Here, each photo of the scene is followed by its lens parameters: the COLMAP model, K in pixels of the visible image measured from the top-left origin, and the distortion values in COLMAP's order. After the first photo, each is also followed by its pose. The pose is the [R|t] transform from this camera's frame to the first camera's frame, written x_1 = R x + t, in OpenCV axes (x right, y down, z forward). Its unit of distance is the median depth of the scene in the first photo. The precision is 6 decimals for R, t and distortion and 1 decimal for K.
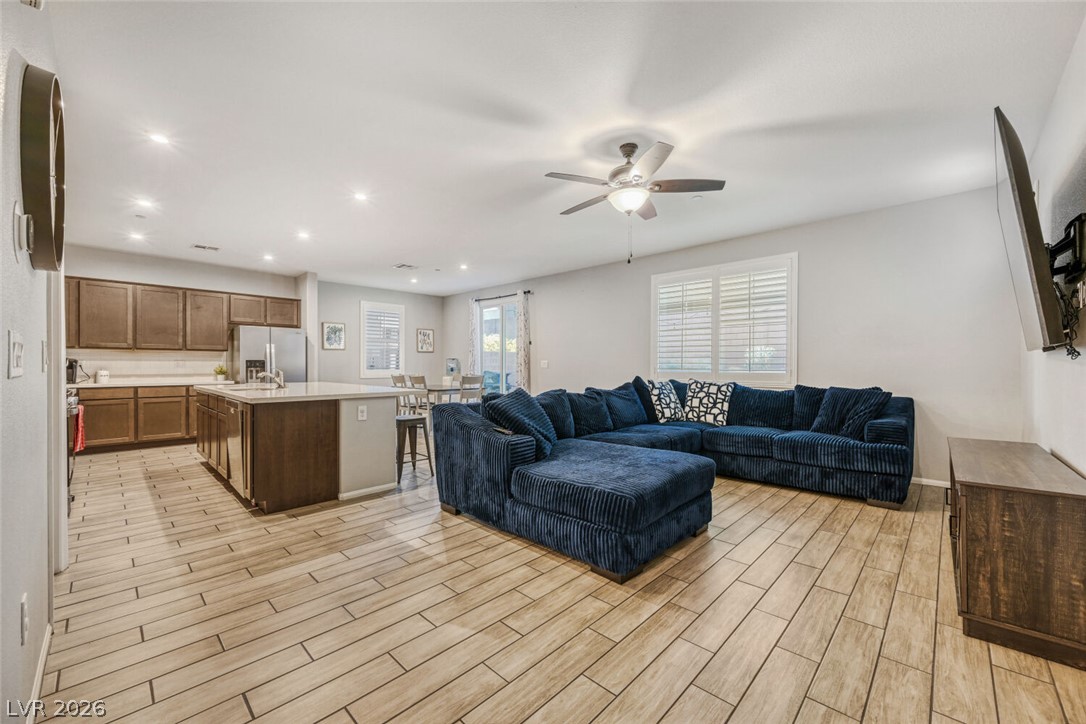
lens RADIAL K [[425.6, 0, 544.5], [0, 425.6, 368.7], [0, 0, 1]] dist [-0.001686, 0.000112]
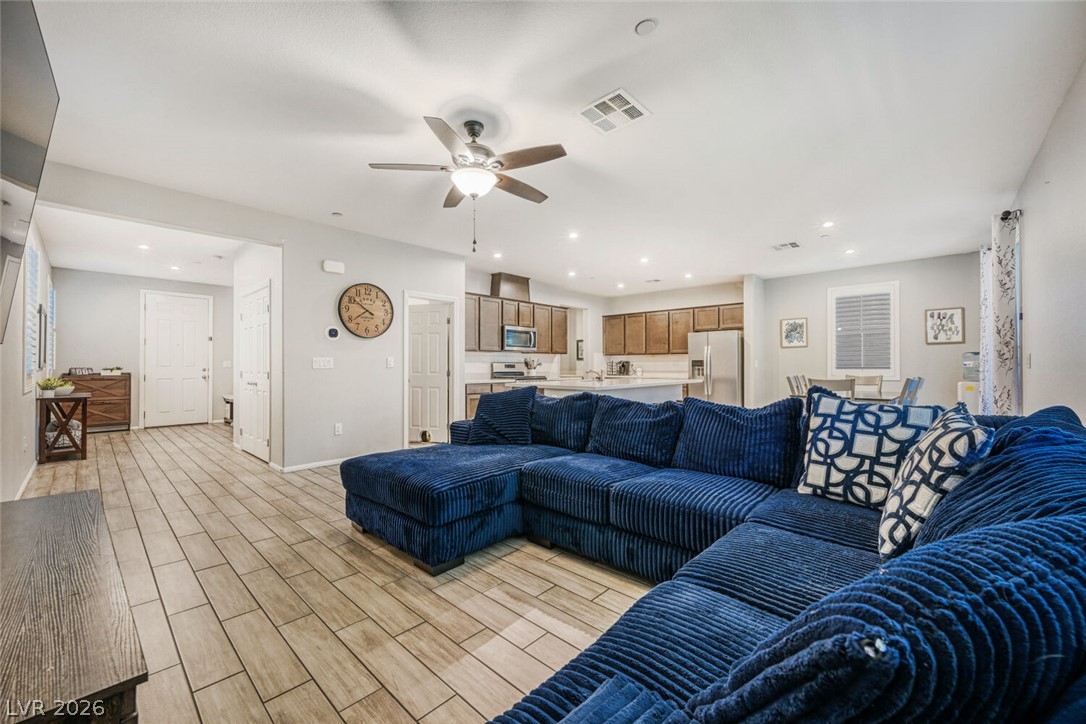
lens RADIAL K [[424.2, 0, 544.9], [0, 424.2, 361.8], [0, 0, 1]] dist [-0.000191, 0.000014]
pose [[0.021894, -0.009185, -0.999718, 0.553545], [-0.004608, 0.999946, -0.009288, -0.002495], [0.999750, 0.004810, 0.021851, 0.563806]]
